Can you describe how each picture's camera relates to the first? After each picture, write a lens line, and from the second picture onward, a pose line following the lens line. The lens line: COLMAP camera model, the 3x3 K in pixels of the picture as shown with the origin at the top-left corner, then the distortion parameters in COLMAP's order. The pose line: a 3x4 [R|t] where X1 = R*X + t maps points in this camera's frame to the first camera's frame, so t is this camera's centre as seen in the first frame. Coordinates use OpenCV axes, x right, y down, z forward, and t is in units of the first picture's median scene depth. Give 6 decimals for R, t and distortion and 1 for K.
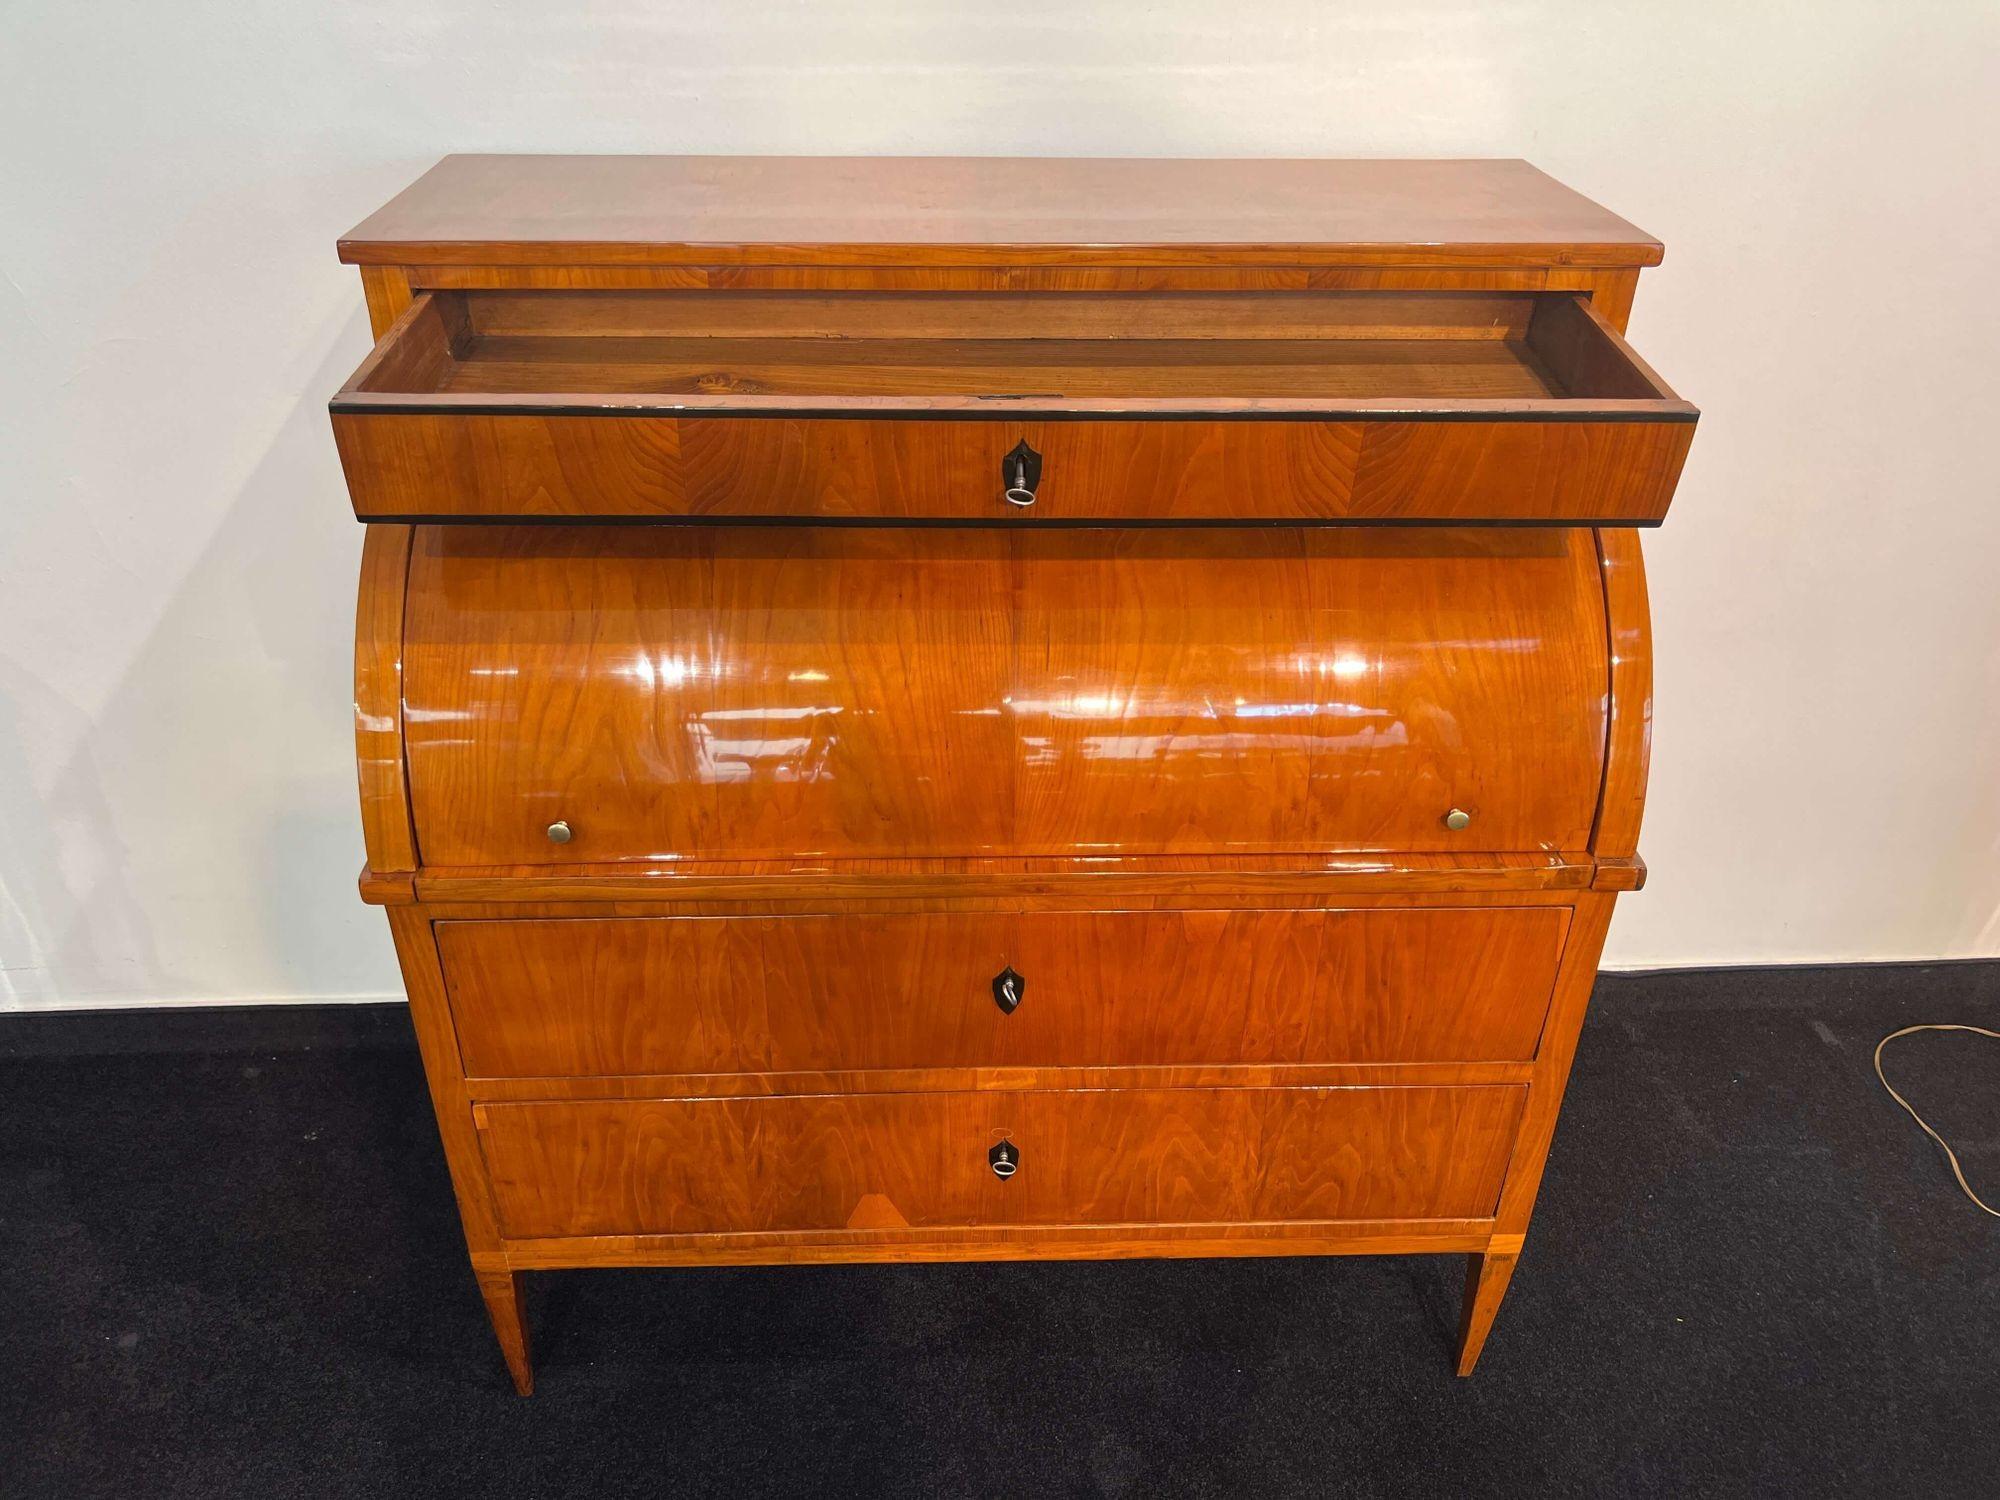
lens RADIAL K [[1529.1, 0, 993.8], [0, 1529.1, 740.4], [0, 0, 1]] dist [0.030980, -0.026927]
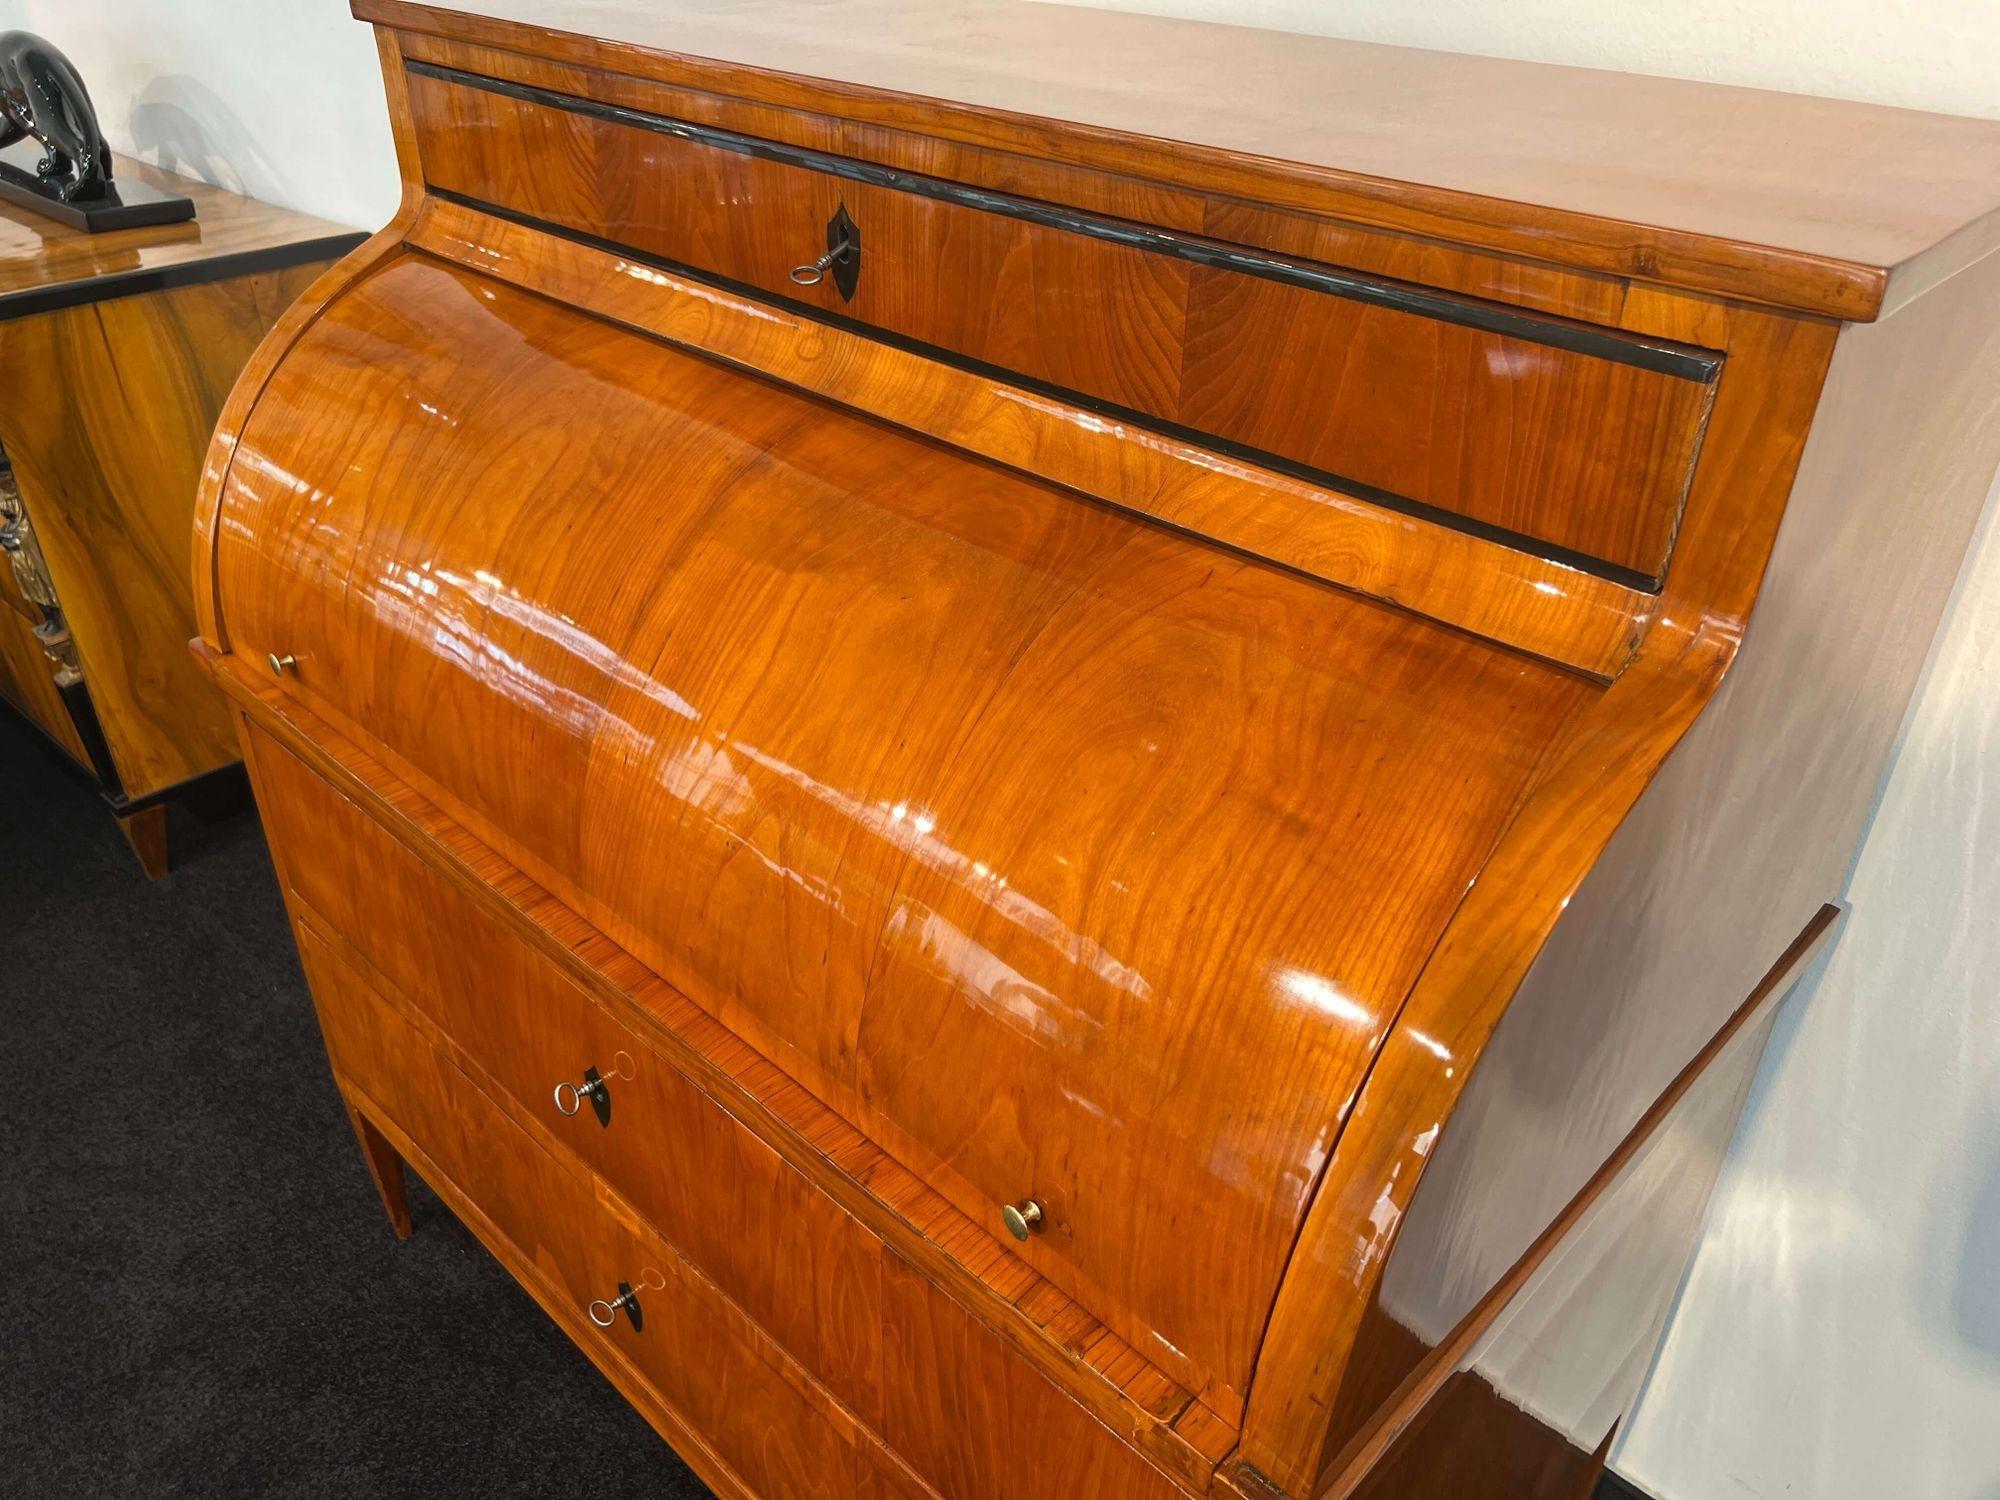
lens RADIAL K [[1529.1, 0, 988.0], [0, 1529.1, 753.0], [0, 0, 1]] dist [0.030980, -0.026927]
pose [[0.693201, 0.379157, -0.612954, 0.546310], [-0.385969, 0.913508, 0.128572, -0.159576], [0.608688, 0.147455, 0.779587, 0.533369]]
